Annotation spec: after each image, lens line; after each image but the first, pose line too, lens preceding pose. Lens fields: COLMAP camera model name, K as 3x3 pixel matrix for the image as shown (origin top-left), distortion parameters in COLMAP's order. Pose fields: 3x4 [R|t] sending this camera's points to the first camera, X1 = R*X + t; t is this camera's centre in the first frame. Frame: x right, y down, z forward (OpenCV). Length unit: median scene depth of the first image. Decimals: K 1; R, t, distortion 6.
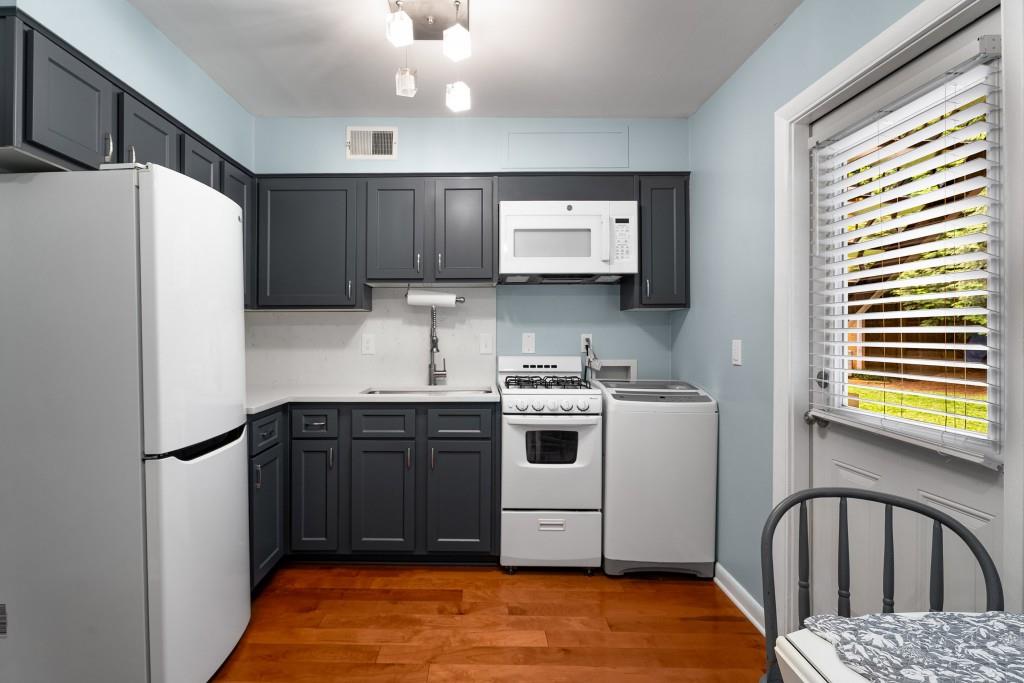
lens RADIAL K [[512.9, 0, 481.0], [0, 512.9, 341.0], [0, 0, 1]] dist [-0.002606, -0.000025]
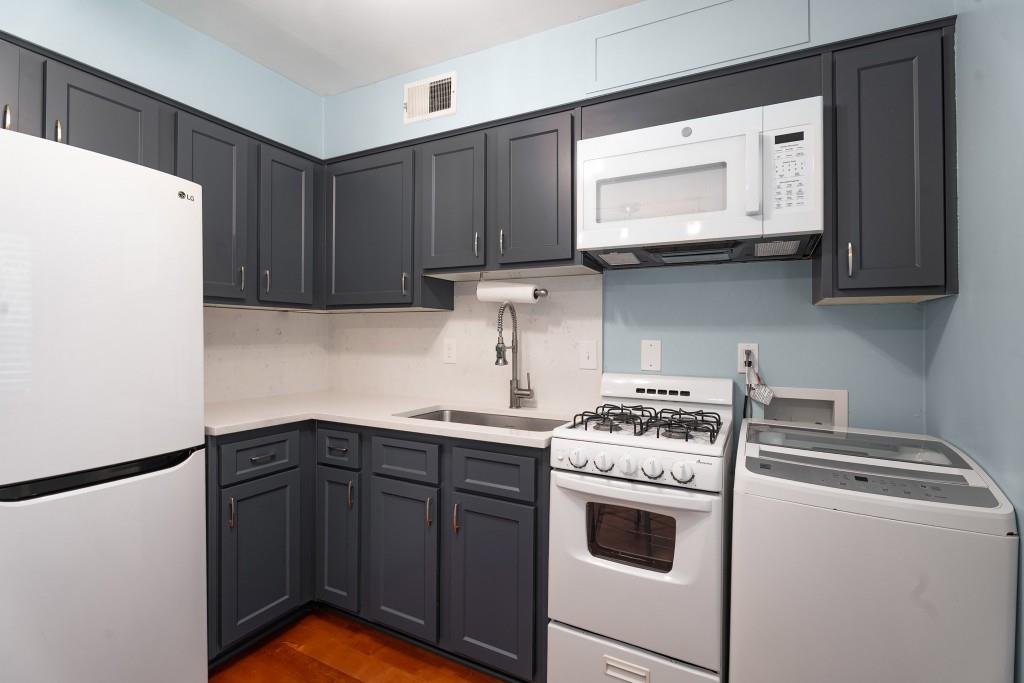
lens RADIAL K [[480.0, 0, 514.6], [0, 480.0, 332.2], [0, 0, 1]] dist [0.001377, -0.000340]
pose [[0.886154, 0.006204, -0.463349, 0.266747], [-0.017600, 0.999639, -0.020276, -0.011857], [0.463056, 0.026123, 0.885944, 0.435265]]
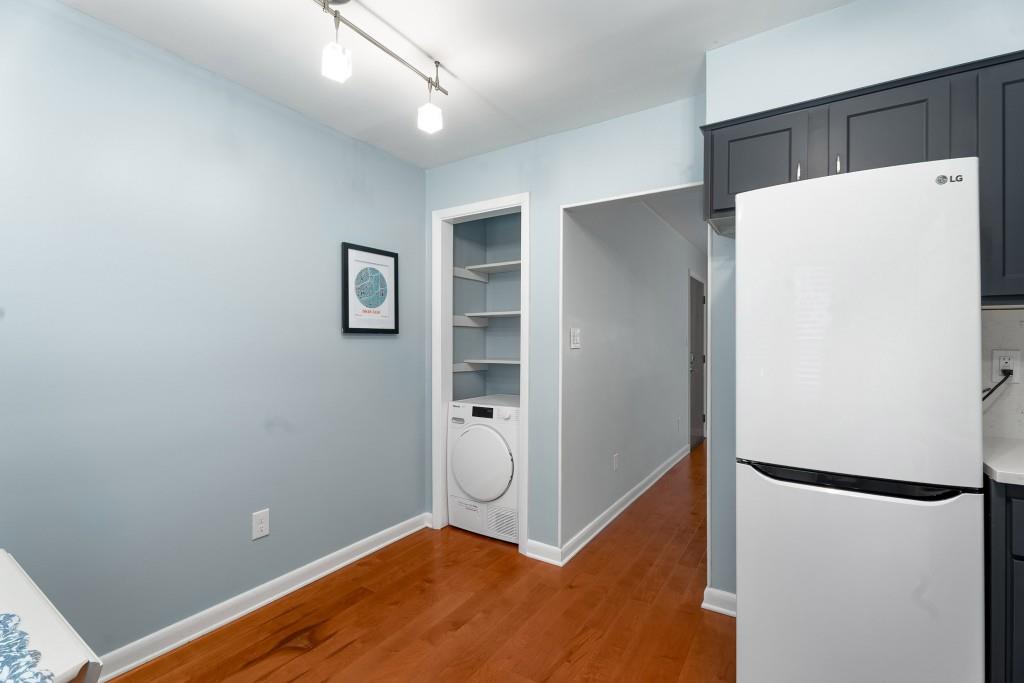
lens RADIAL K [[460.2, 0, 514.2], [0, 460.2, 340.3], [0, 0, 1]] dist [0.001947, 0.000797]
pose [[-0.542801, -0.002778, -0.839857, 0.265805], [-0.011766, 0.999922, 0.004296, -0.016756], [0.839779, 0.012213, -0.542791, 0.655731]]
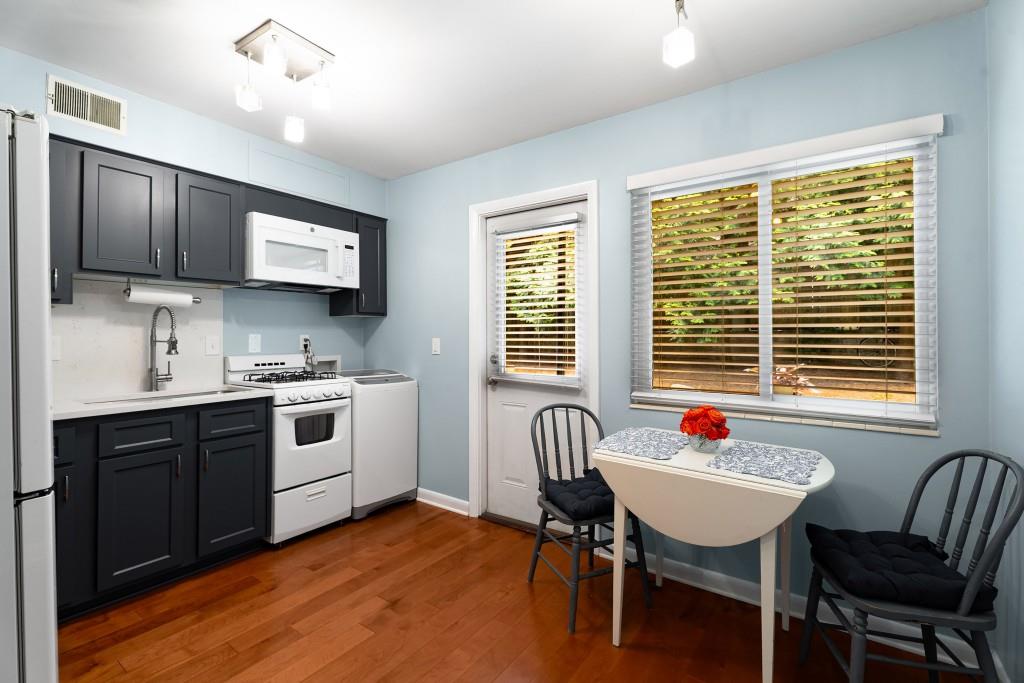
lens RADIAL K [[460.2, 0, 507.7], [0, 460.2, 338.3], [0, 0, 1]] dist [0.001947, 0.000797]
pose [[0.570121, -0.007433, 0.821527, -0.473689], [0.013411, 0.999910, -0.000260, 0.001051], [-0.821451, 0.011165, 0.570170, 0.013282]]
